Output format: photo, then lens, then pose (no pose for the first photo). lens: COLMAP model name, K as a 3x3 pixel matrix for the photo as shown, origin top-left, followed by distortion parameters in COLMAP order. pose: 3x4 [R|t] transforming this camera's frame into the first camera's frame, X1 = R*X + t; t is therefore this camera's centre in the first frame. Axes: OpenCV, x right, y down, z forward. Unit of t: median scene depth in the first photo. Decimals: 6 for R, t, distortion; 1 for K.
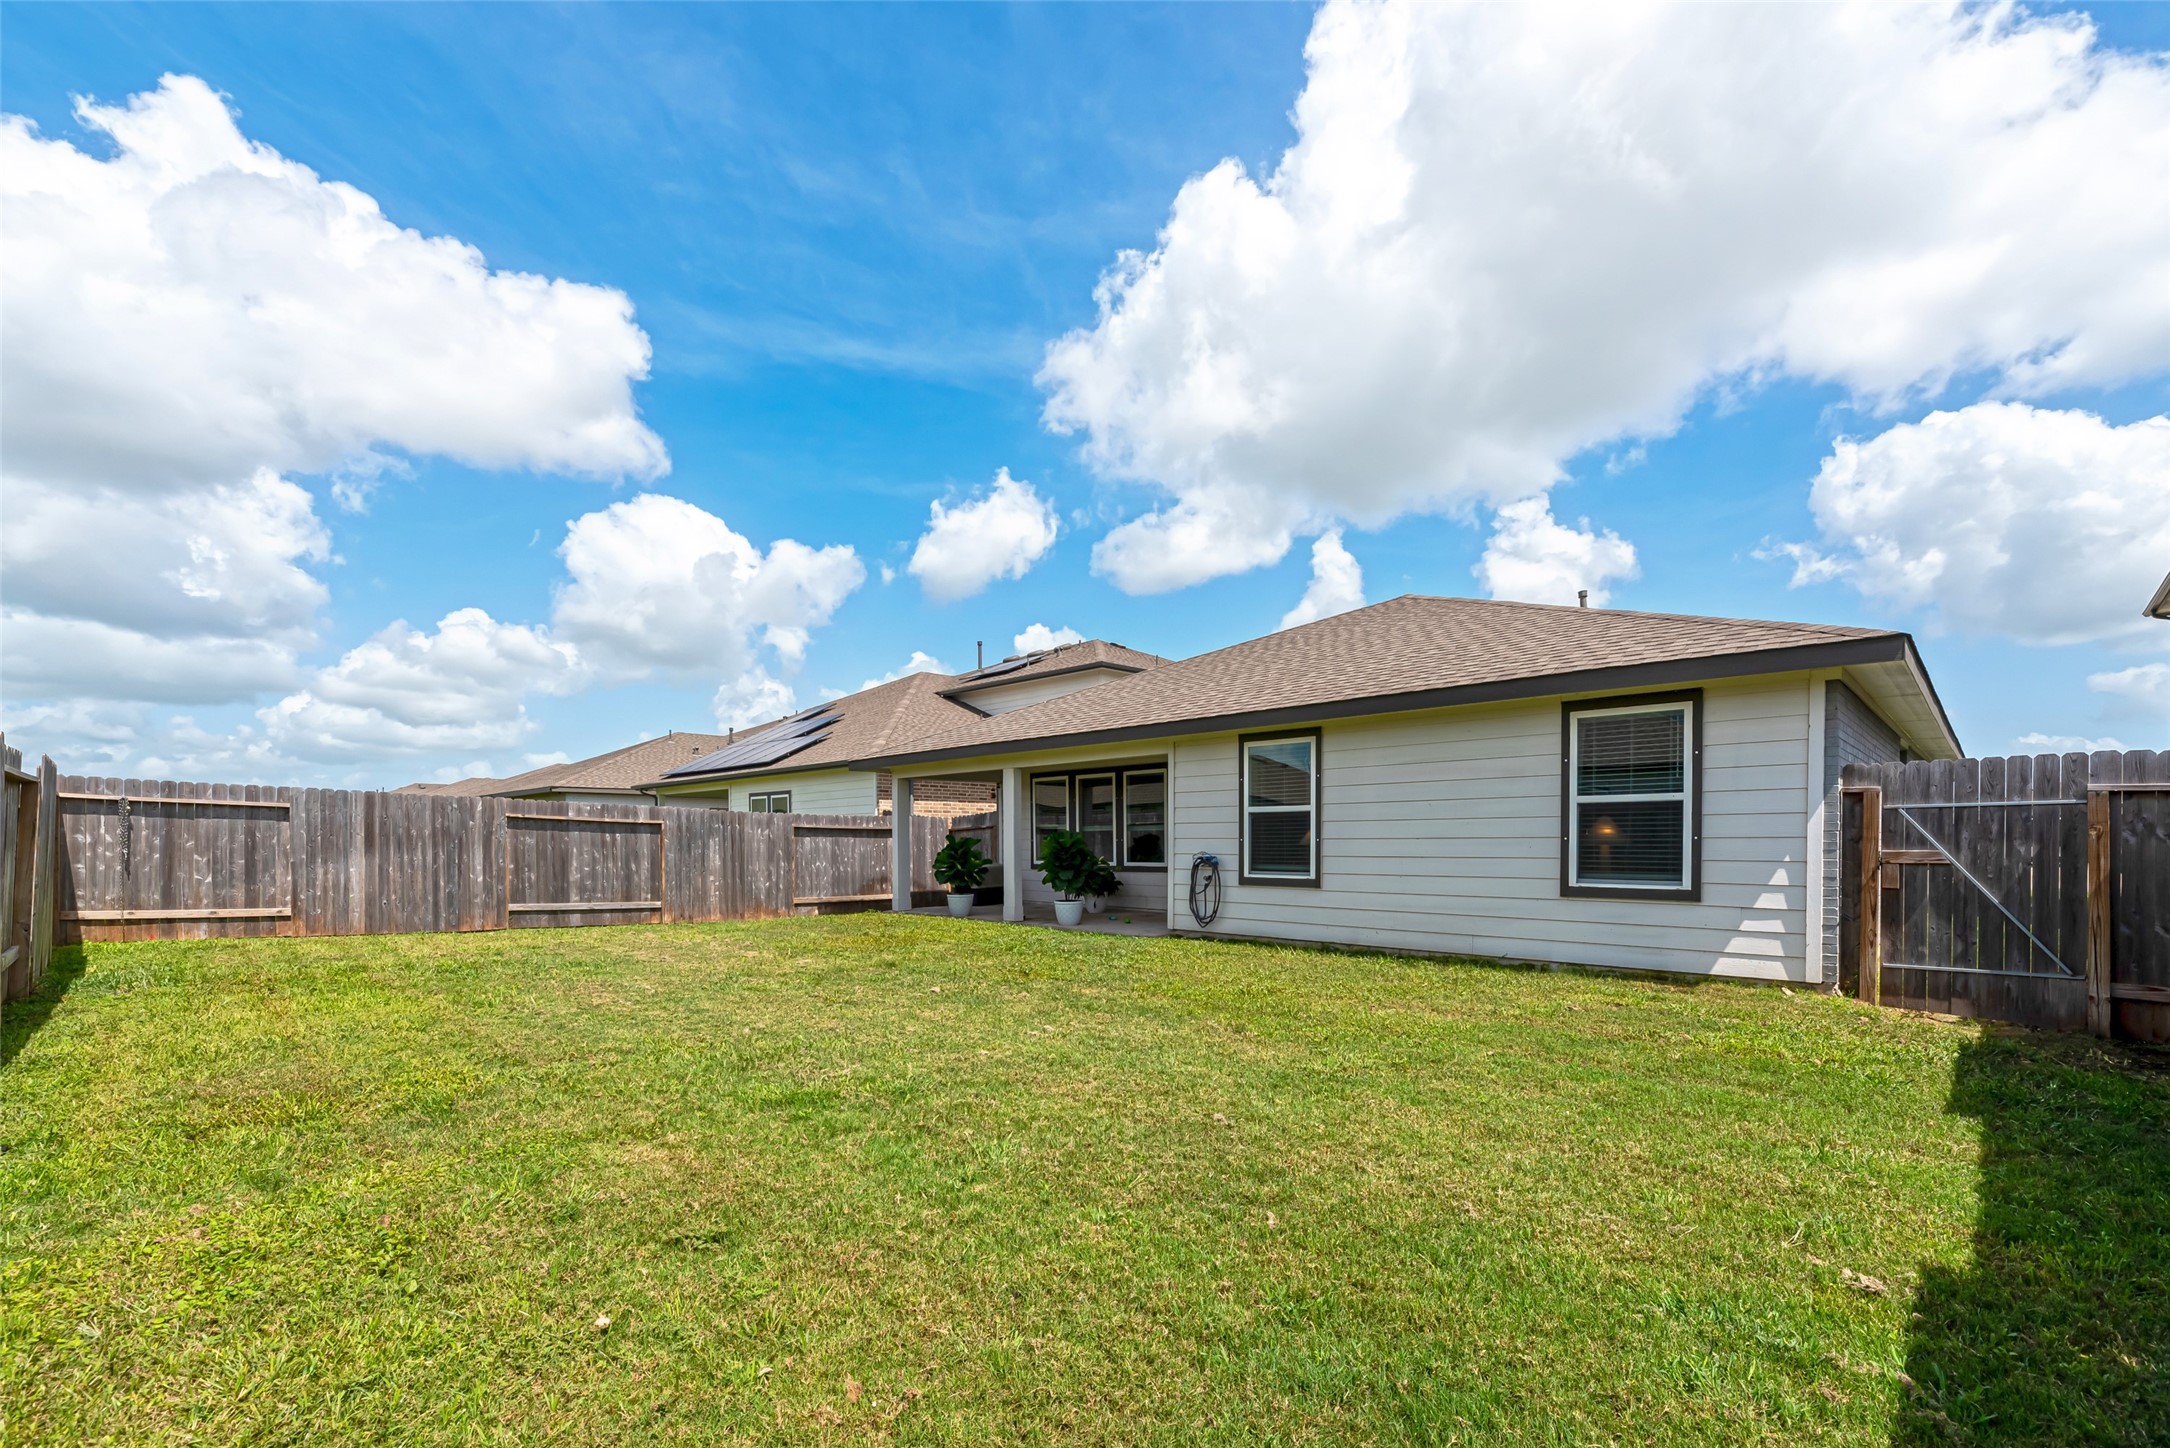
lens RADIAL K [[899.2, 0, 1085.9], [0, 899.2, 849.4], [0, 0, 1]] dist [-0.000080, -0.000025]
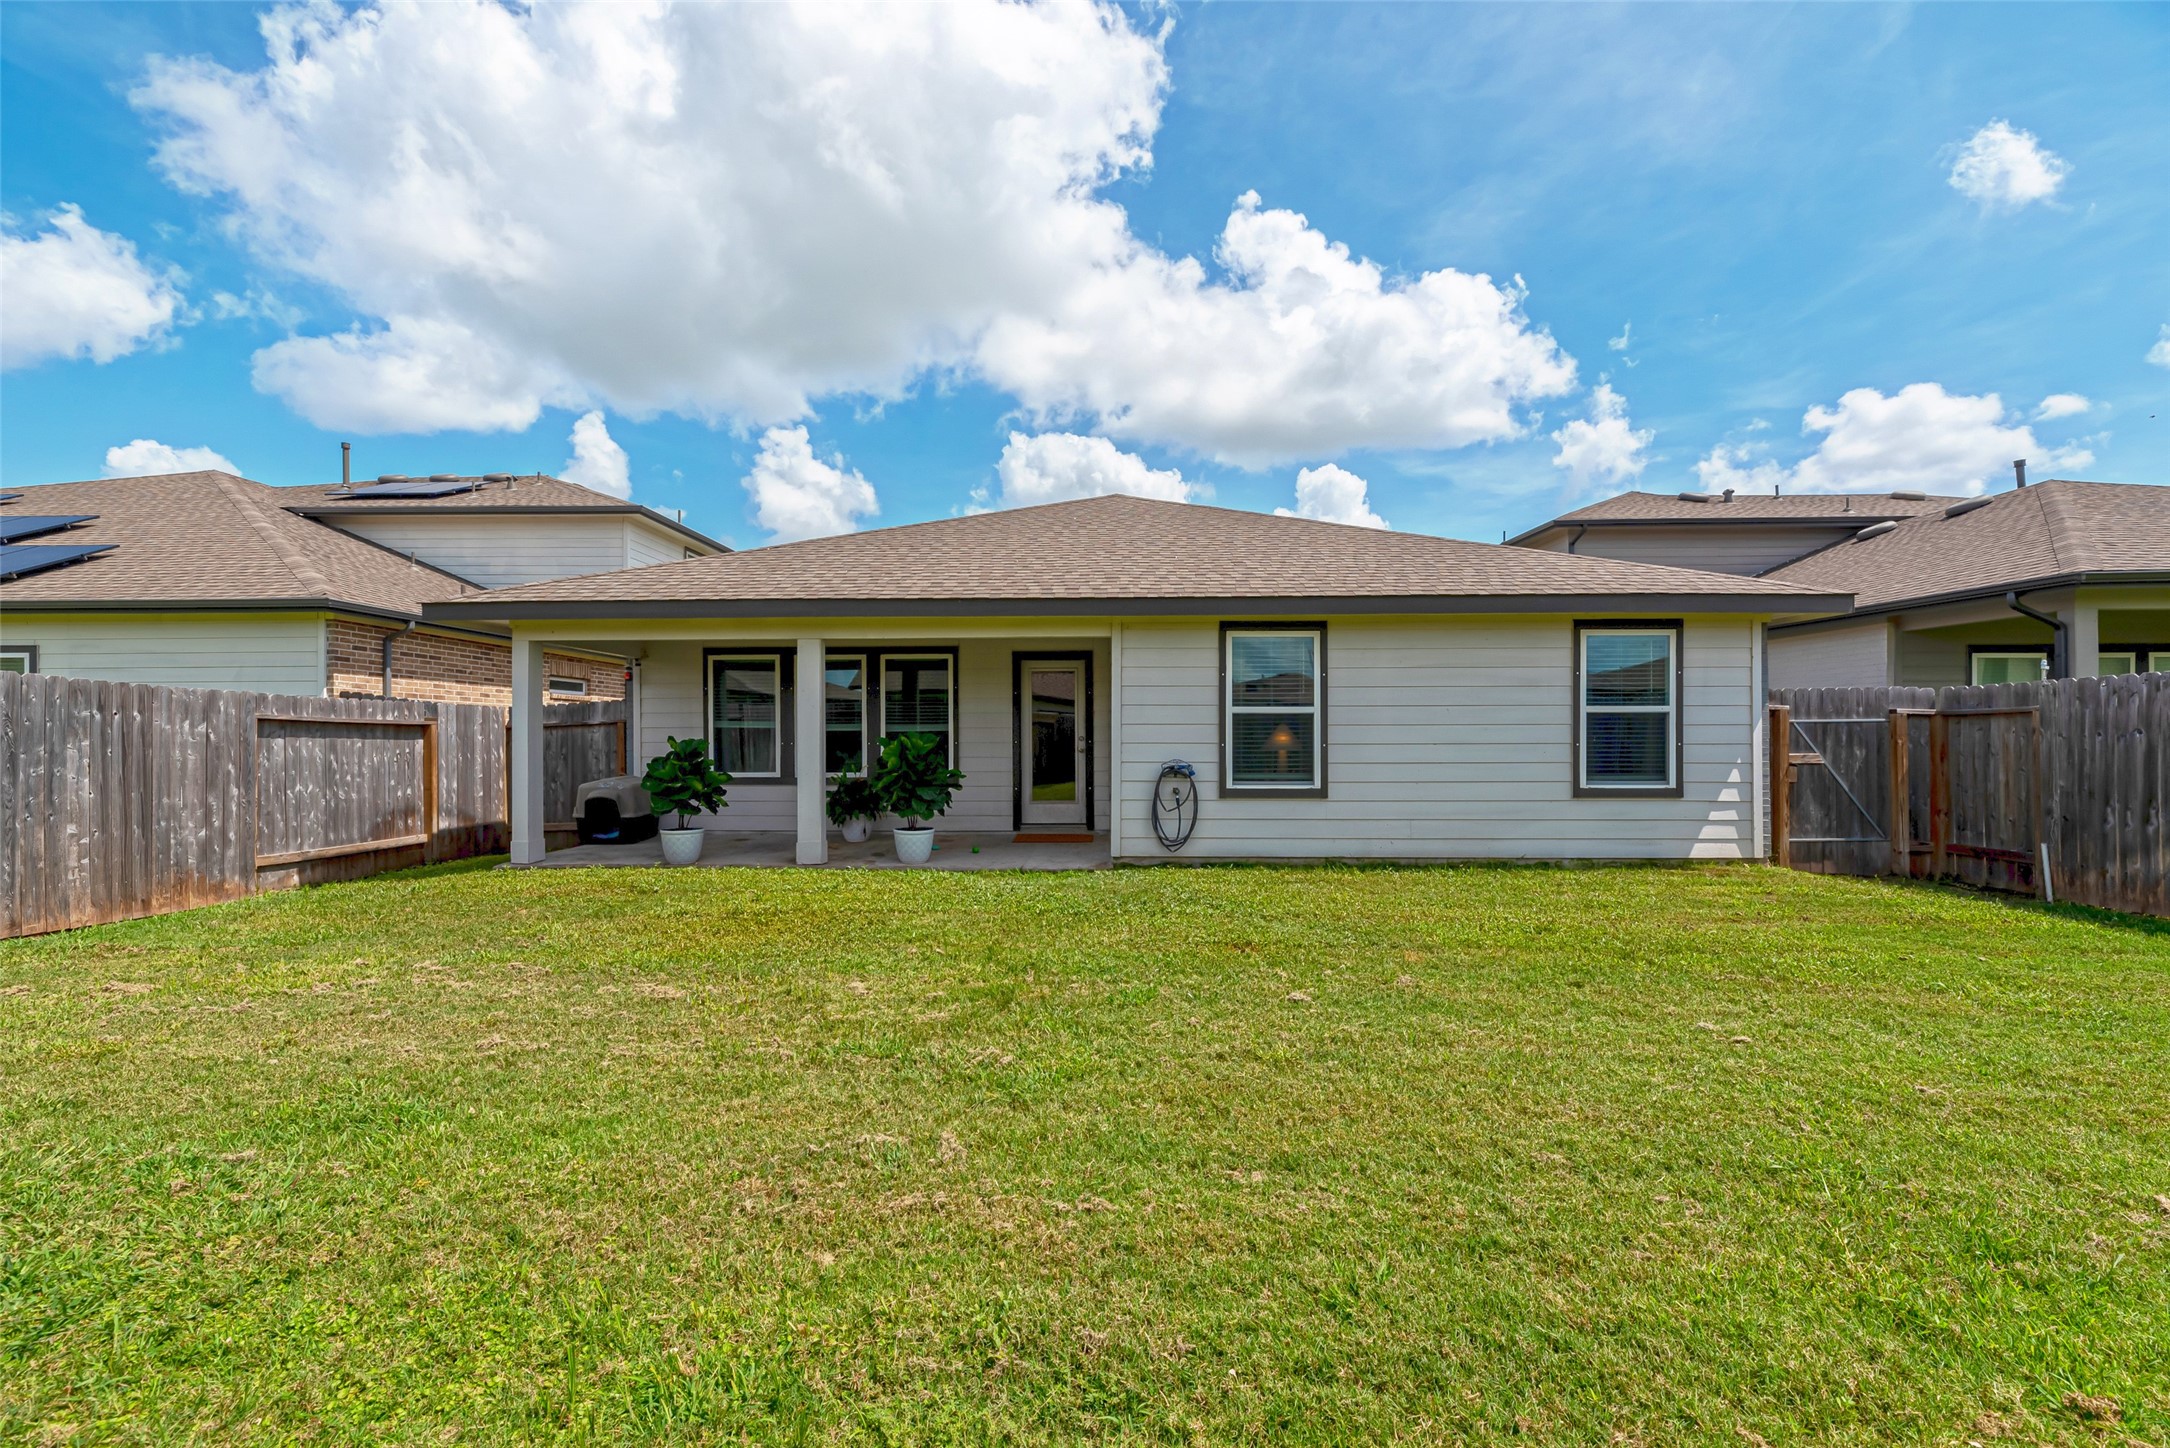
lens RADIAL K [[884.2, 0, 1085.0], [0, 884.2, 724.0], [0, 0, 1]] dist [-0.002744, -0.000194]
pose [[0.737328, 0.012458, 0.675420, -0.518142], [0.005157, 0.999697, -0.024069, -0.011618], [-0.675515, 0.021230, 0.737041, 0.500020]]
